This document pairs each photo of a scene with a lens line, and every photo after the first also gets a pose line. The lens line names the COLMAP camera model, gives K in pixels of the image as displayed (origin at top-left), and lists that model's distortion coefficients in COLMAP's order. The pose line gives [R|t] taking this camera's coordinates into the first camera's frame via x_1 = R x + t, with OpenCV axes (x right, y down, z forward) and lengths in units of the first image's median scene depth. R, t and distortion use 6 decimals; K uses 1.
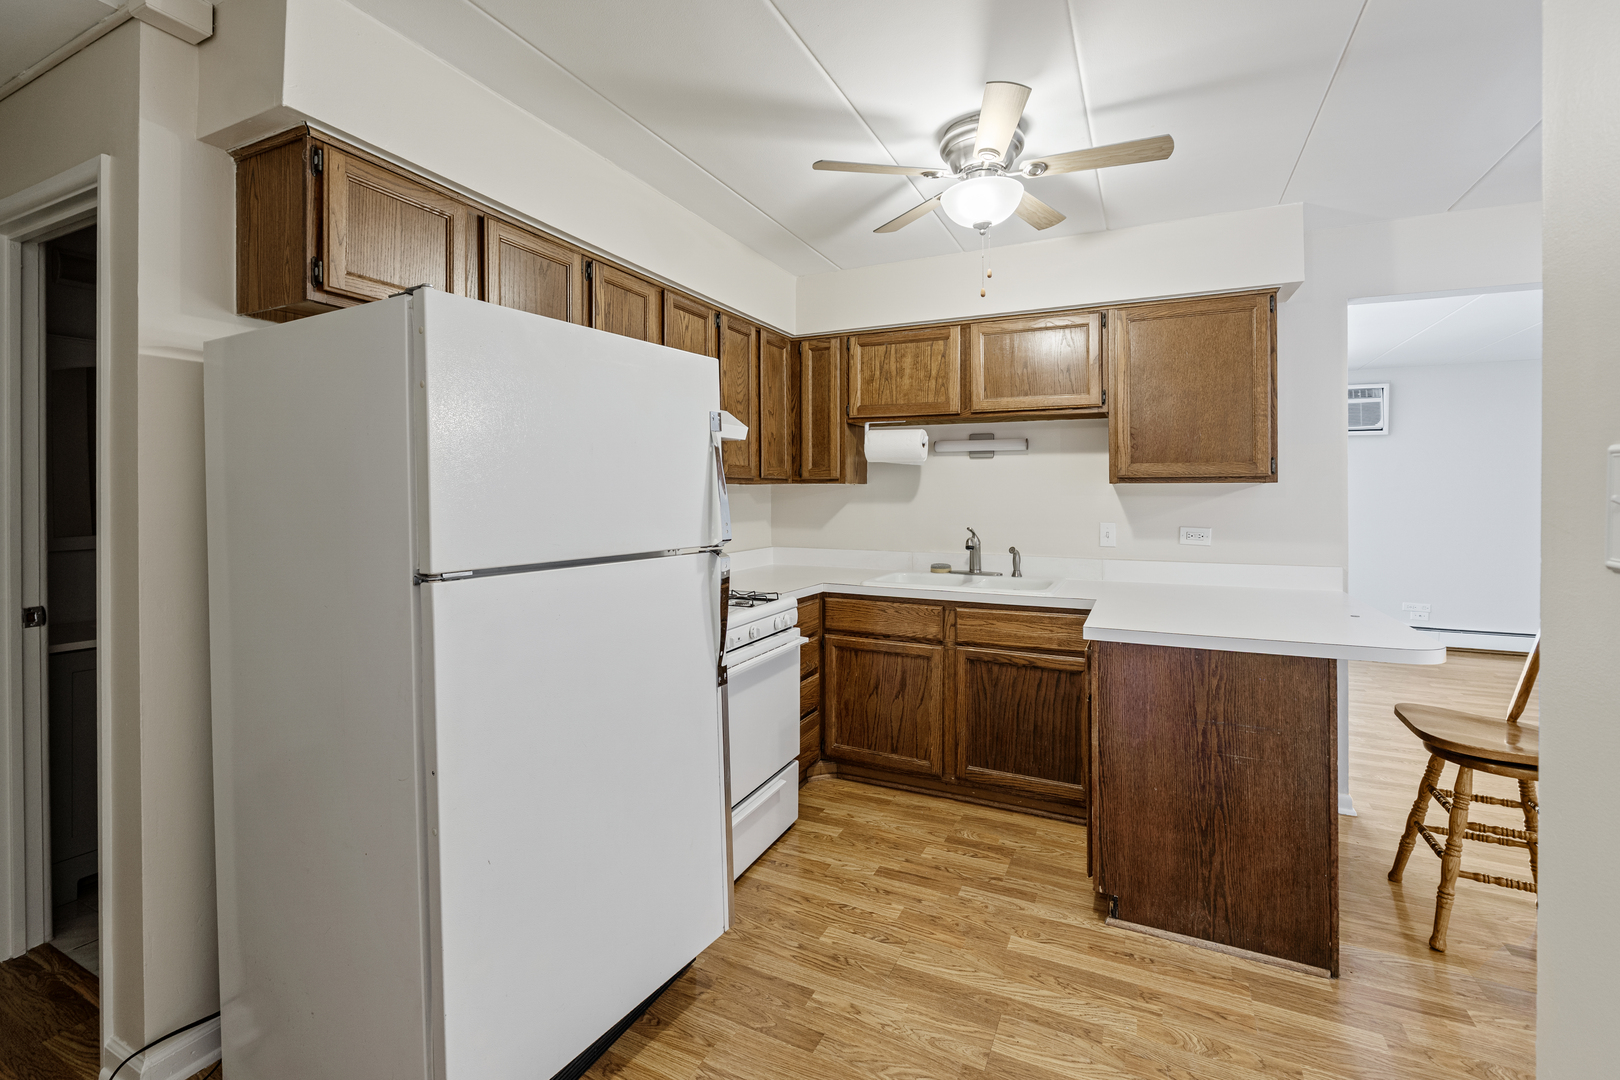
lens RADIAL K [[682.8, 0, 786.1], [0, 682.8, 501.1], [0, 0, 1]] dist [0.001416, -0.000447]
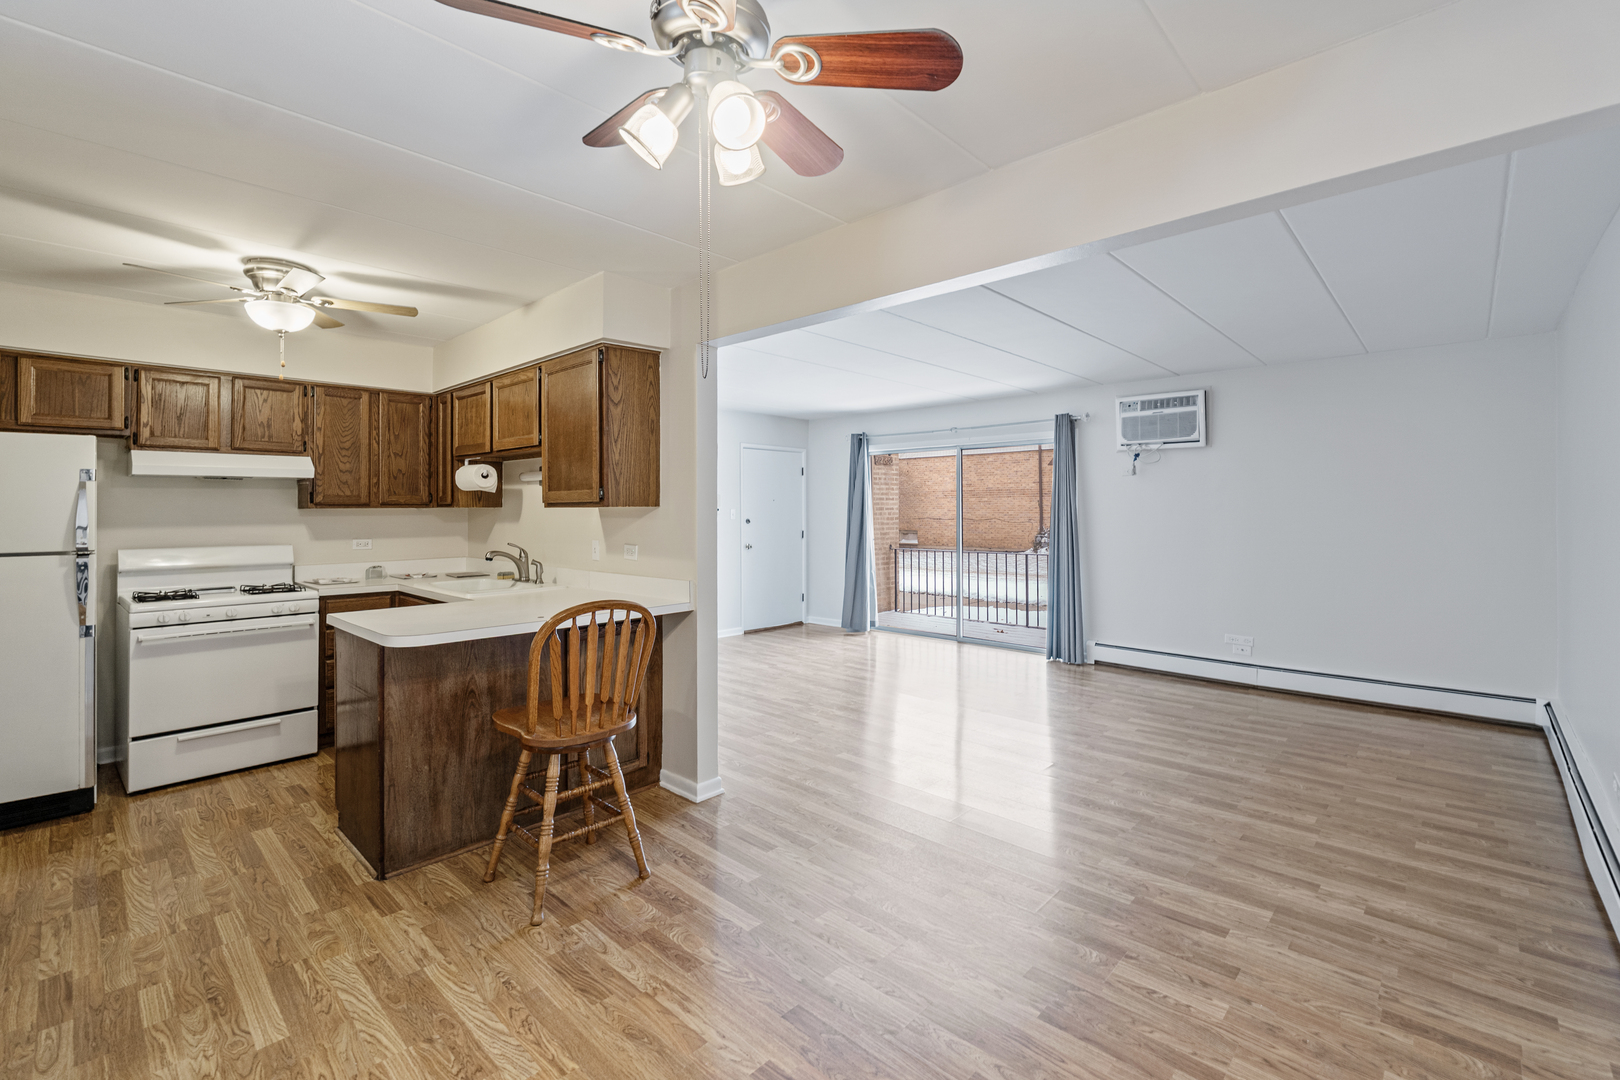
lens RADIAL K [[682.8, 0, 822.4], [0, 682.8, 510.6], [0, 0, 1]] dist [0.001416, -0.000447]
pose [[0.952842, -0.000567, -0.303467, 1.139453], [-0.001166, 0.999984, -0.005527, -0.012685], [0.303465, 0.005620, 0.952826, -0.010928]]
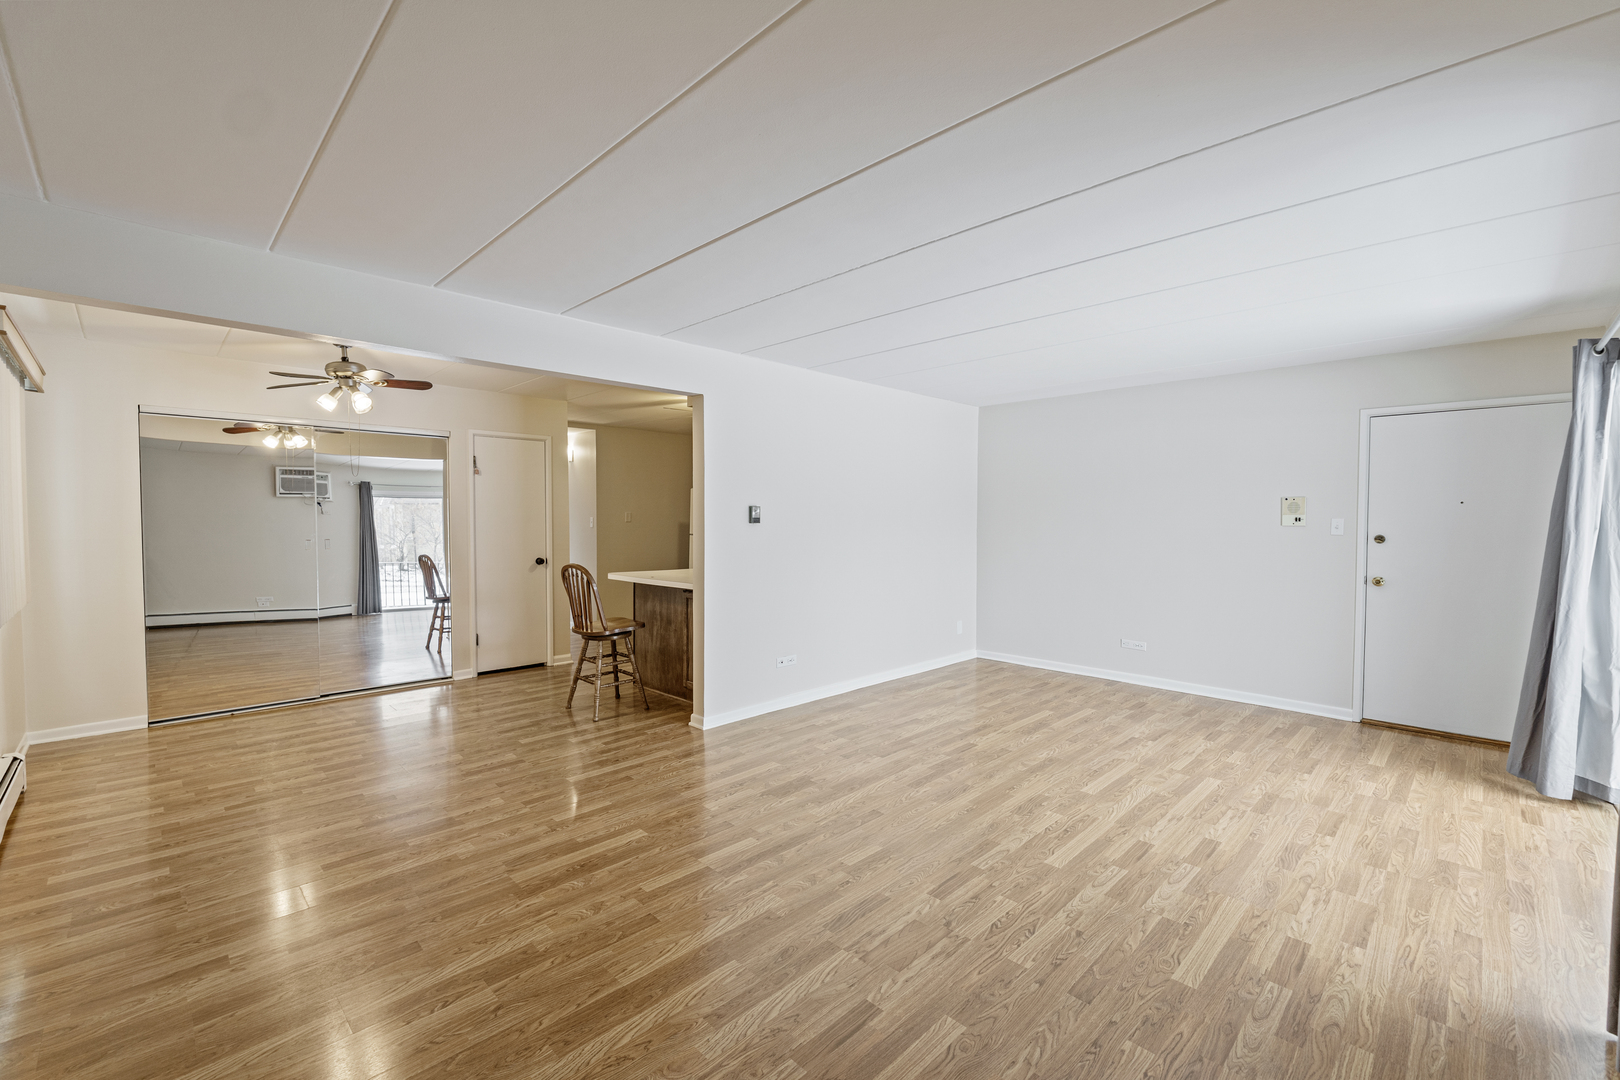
lens RADIAL K [[682.8, 0, 807.0], [0, 682.8, 527.2], [0, 0, 1]] dist [0.001416, -0.000447]
pose [[-0.340649, -0.000275, -0.940191, 2.966732], [-0.011968, 0.999920, 0.004044, 0.009177], [0.940115, 0.012630, -0.340625, 3.891833]]
